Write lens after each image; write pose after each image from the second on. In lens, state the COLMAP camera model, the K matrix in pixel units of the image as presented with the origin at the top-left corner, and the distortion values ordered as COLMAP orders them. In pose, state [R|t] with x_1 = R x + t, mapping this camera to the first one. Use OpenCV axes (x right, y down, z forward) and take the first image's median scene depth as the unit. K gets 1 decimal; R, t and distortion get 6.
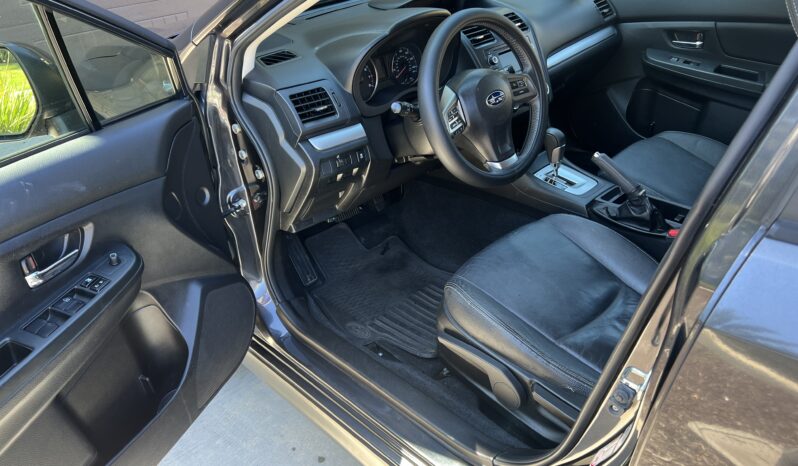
lens RADIAL K [[609.8, 0, 399.0], [0, 609.8, 233.0], [0, 0, 1]] dist [0.090840, -0.142284]
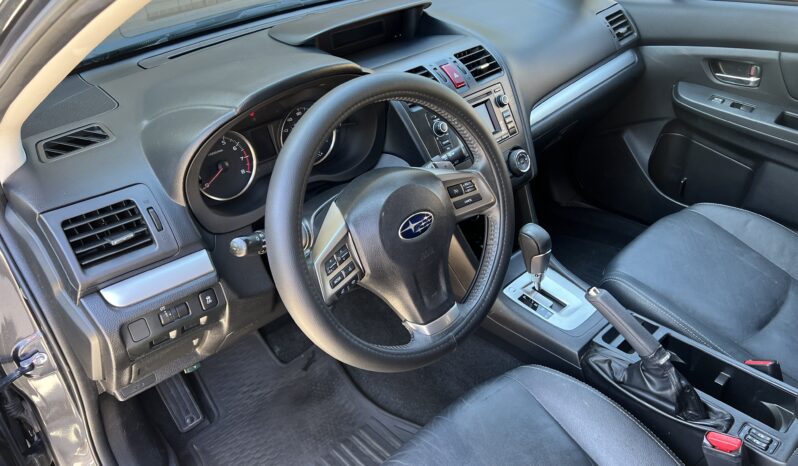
lens RADIAL K [[609.8, 0, 399.0], [0, 609.8, 233.0], [0, 0, 1]] dist [0.090840, -0.142284]
pose [[0.999248, 0.012944, -0.036559, 0.143839], [-0.011439, 0.999090, 0.041077, -0.208722], [0.037057, -0.040628, 0.998487, 0.364320]]
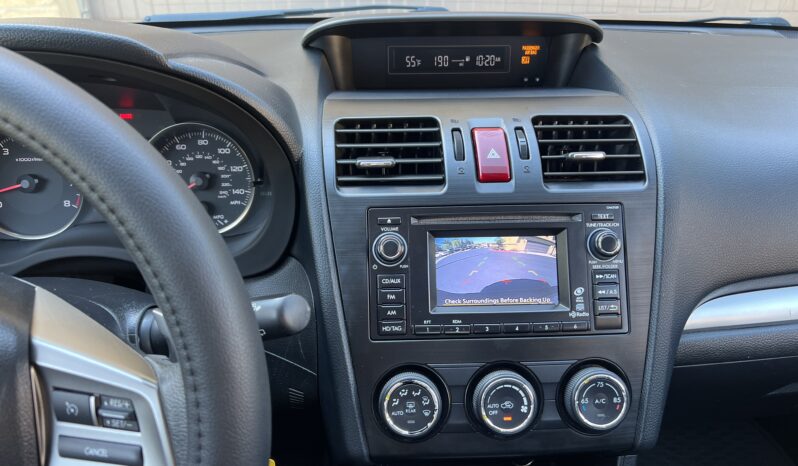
lens RADIAL K [[609.8, 0, 399.0], [0, 609.8, 233.0], [0, 0, 1]] dist [0.090840, -0.142284]
pose [[0.735714, 0.320960, -0.596414, 0.354437], [-0.367545, 0.928844, 0.046467, -0.325679], [0.568890, 0.185022, 0.801331, 0.825564]]
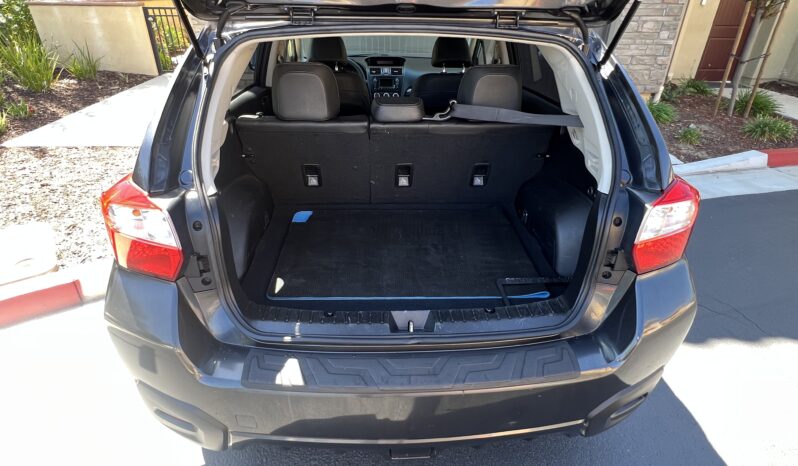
lens RADIAL K [[427.3, 0, 399.0], [0, 427.3, 233.0], [0, 0, 1]] dist [-0.001814, 0.000231]
pose [[0.735473, 0.364738, -0.571004, 1.777983], [-0.378194, 0.920235, 0.100688, 0.146354], [0.562183, 0.141897, 0.814749, -0.513809]]
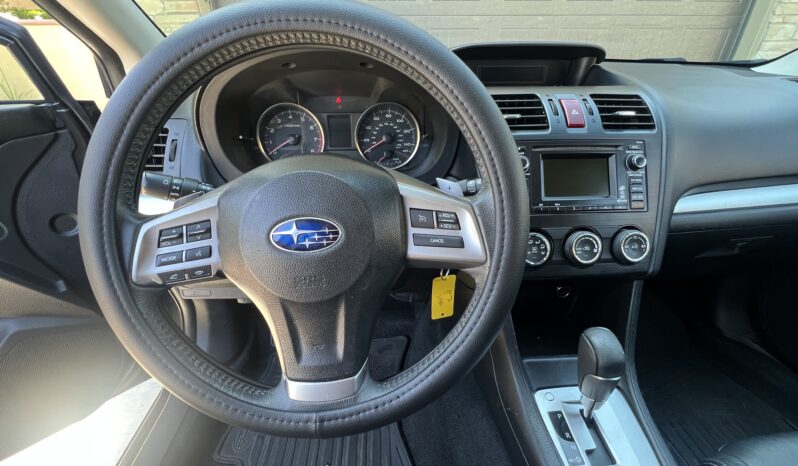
lens RADIAL K [[356.3, 0, 399.0], [0, 356.3, 233.0], [0, 0, 1]] dist [0.000493, 0.000129]
pose [[0.745866, 0.347272, -0.568407, 0.290962], [-0.362414, 0.927551, 0.091134, -0.231874], [0.558875, 0.138025, 0.817685, 0.753826]]
